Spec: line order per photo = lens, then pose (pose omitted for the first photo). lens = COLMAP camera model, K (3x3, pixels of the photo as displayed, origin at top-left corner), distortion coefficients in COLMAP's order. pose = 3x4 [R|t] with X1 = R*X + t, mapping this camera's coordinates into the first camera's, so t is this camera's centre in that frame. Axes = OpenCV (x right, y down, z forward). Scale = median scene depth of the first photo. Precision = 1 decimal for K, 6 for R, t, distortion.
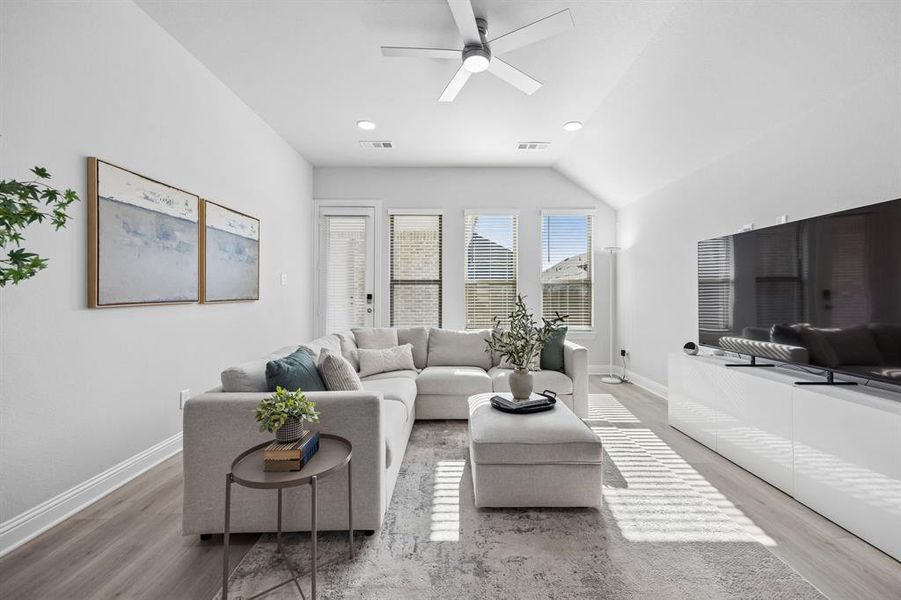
lens RADIAL K [[366.2, 0, 452.2], [0, 366.2, 293.1], [0, 0, 1]] dist [0.013267, -0.002629]
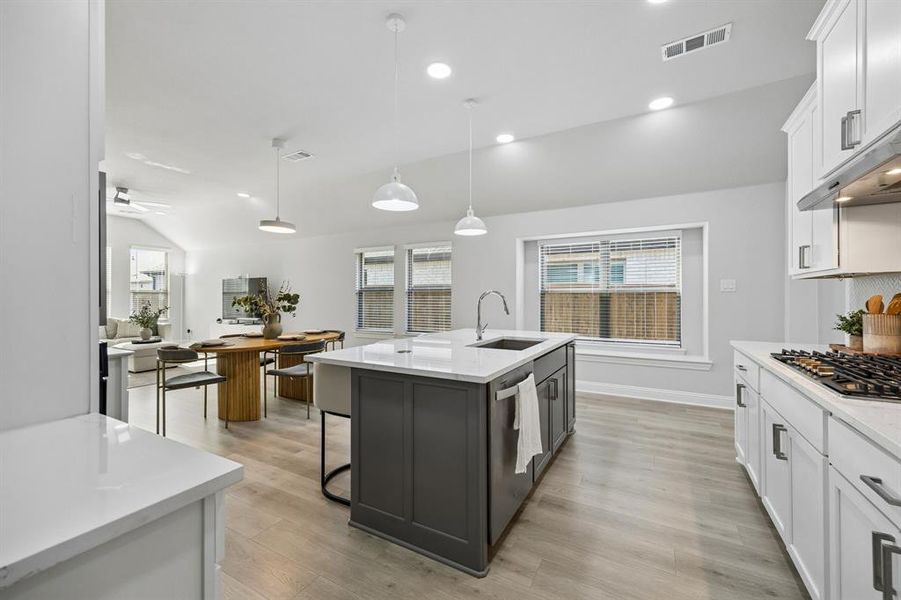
lens RADIAL K [[366.2, 0, 455.4], [0, 366.2, 299.0], [0, 0, 1]] dist [0.013267, -0.002629]
pose [[0.486366, -0.000168, 0.873755, -0.865481], [-0.007848, 0.999959, 0.004561, -0.027581], [-0.873720, -0.009076, 0.486344, -1.848010]]
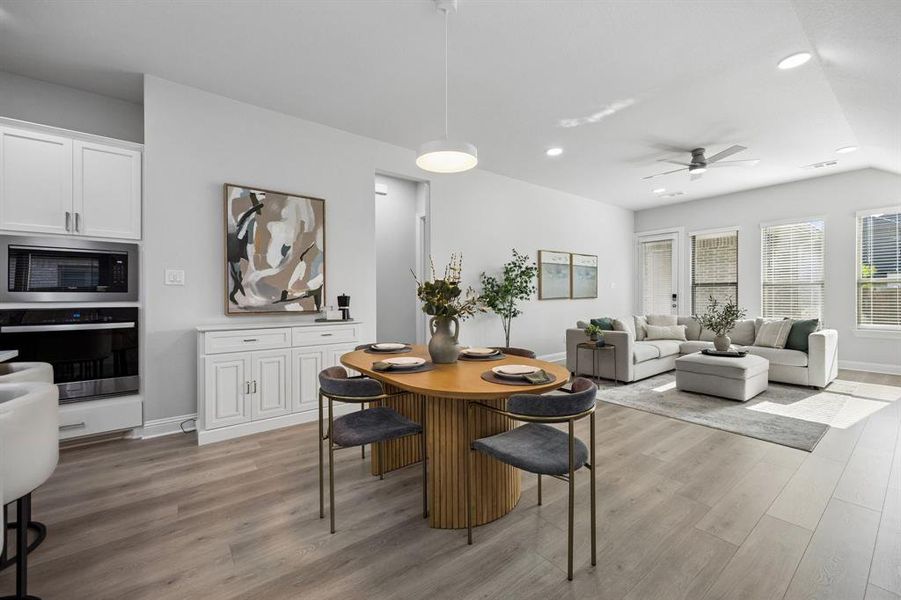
lens RADIAL K [[366.2, 0, 453.7], [0, 366.2, 297.5], [0, 0, 1]] dist [0.013267, -0.002629]
pose [[0.612547, -0.000376, -0.790434, 0.690740], [0.010163, 0.999921, 0.007399, -0.007131], [0.790369, -0.012565, 0.612502, -0.999286]]
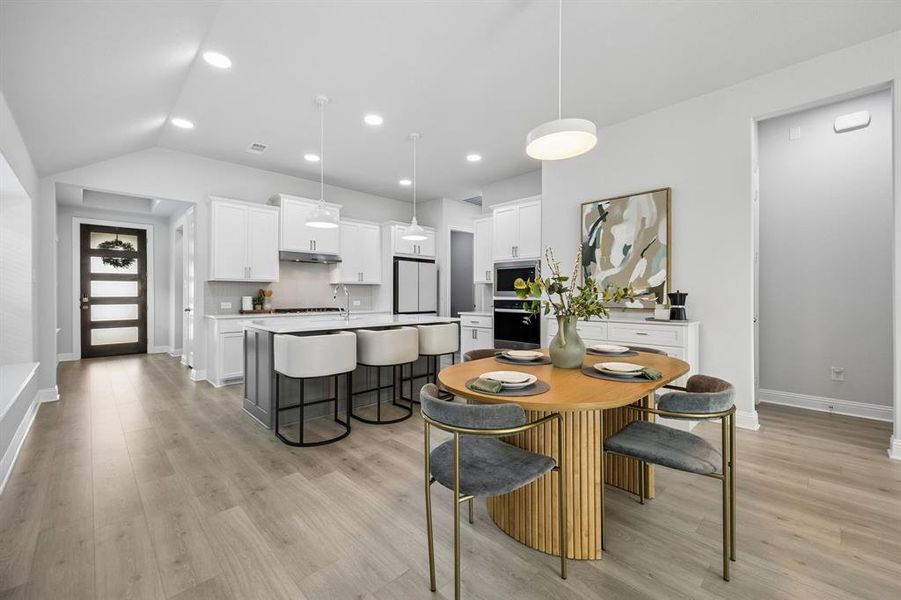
lens RADIAL K [[366.2, 0, 456.9], [0, 366.2, 296.3], [0, 0, 1]] dist [0.013267, -0.002629]
pose [[-0.711599, 0.000048, -0.702585, 0.706702], [0.003025, 0.999991, -0.002995, 0.004767], [0.702579, -0.004257, -0.711593, -0.157386]]
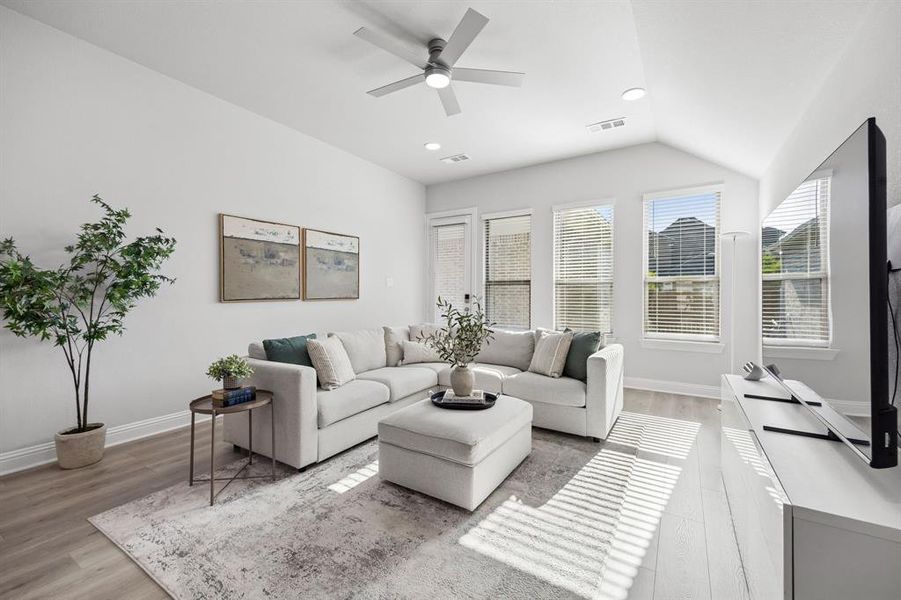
lens RADIAL K [[366.2, 0, 455.5], [0, 366.2, 295.7], [0, 0, 1]] dist [0.013267, -0.002629]
pose [[0.848127, 0.003027, -0.529785, 0.600743], [0.000191, 0.999982, 0.006019, 0.000231], [0.529794, -0.005206, 0.848111, 0.097694]]
